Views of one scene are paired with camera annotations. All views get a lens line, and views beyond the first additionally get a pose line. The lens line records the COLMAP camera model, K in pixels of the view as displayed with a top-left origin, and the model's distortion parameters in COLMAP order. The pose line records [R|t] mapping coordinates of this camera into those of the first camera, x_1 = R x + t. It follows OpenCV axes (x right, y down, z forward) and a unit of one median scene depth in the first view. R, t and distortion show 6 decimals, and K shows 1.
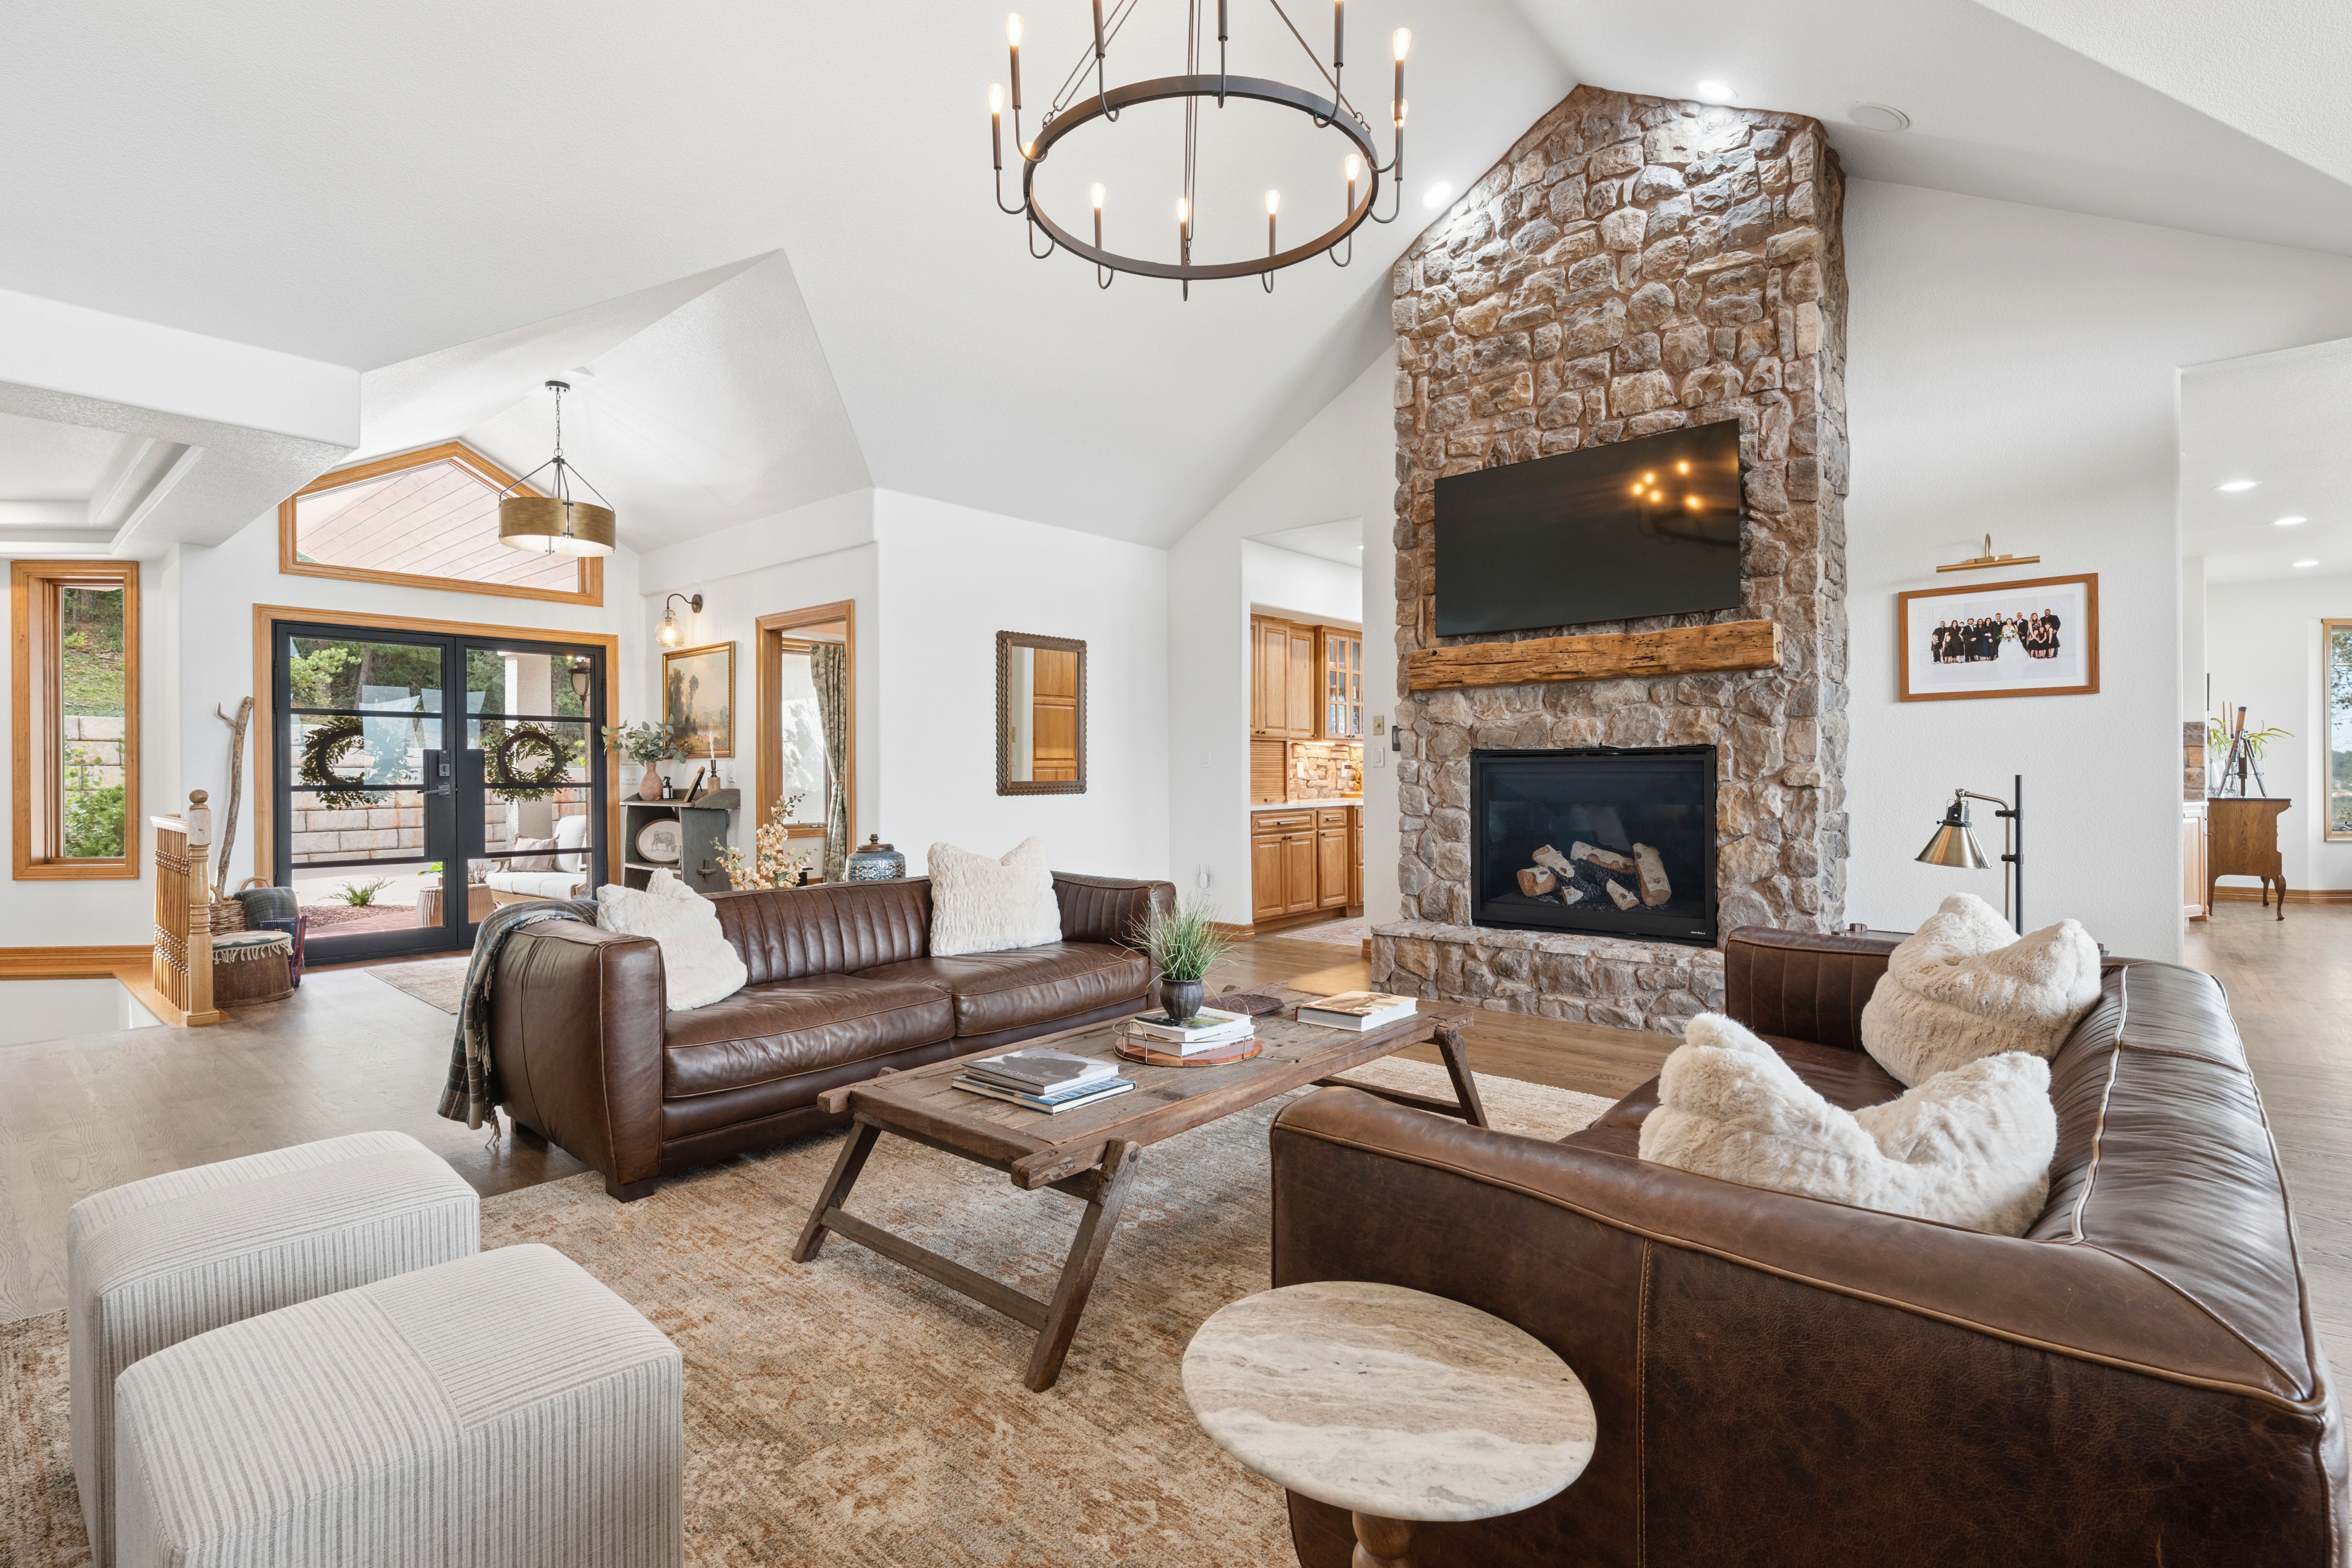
lens RADIAL K [[1138.3, 0, 1190.3], [0, 1138.3, 776.1], [0, 0, 1]] dist [-0.005008, -0.000792]
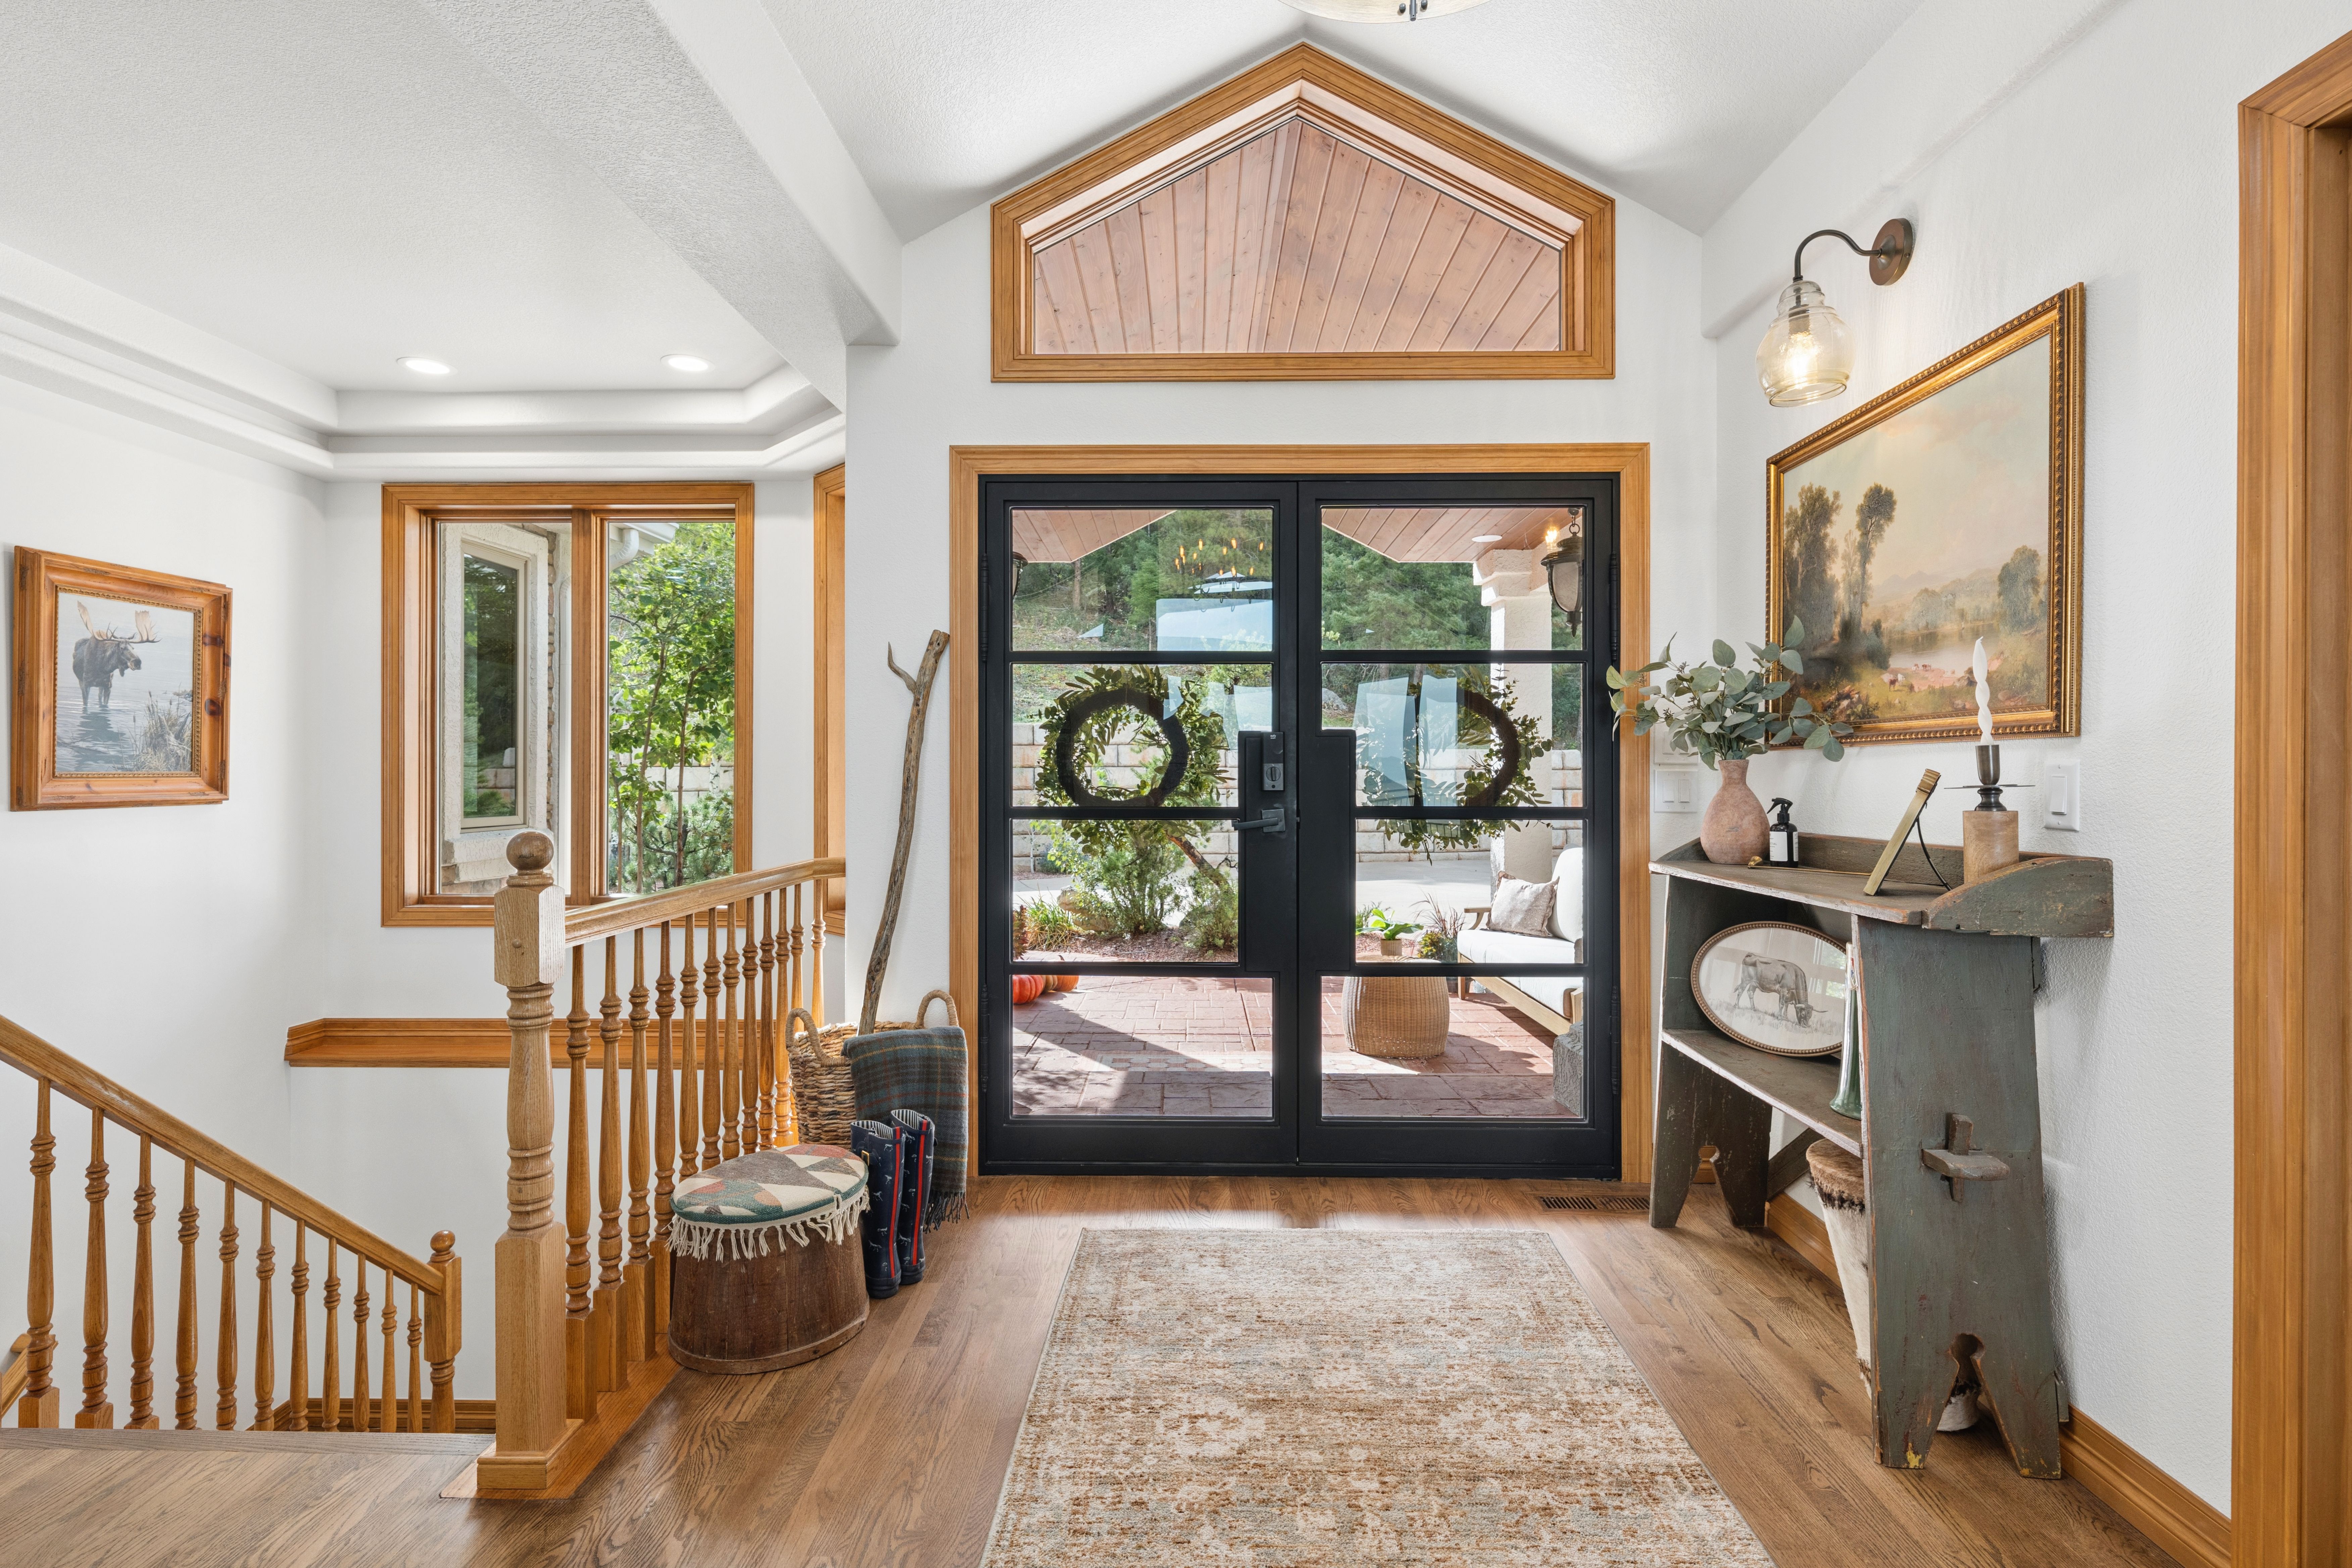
lens RADIAL K [[1138.3, 0, 1189.1], [0, 1138.3, 780.7], [0, 0, 1]] dist [-0.005008, -0.000792]
pose [[0.657372, 0.007922, -0.753525, -0.658527], [-0.008073, 0.999961, 0.003470, -0.010117], [0.753523, 0.003802, 0.657410, 1.317529]]
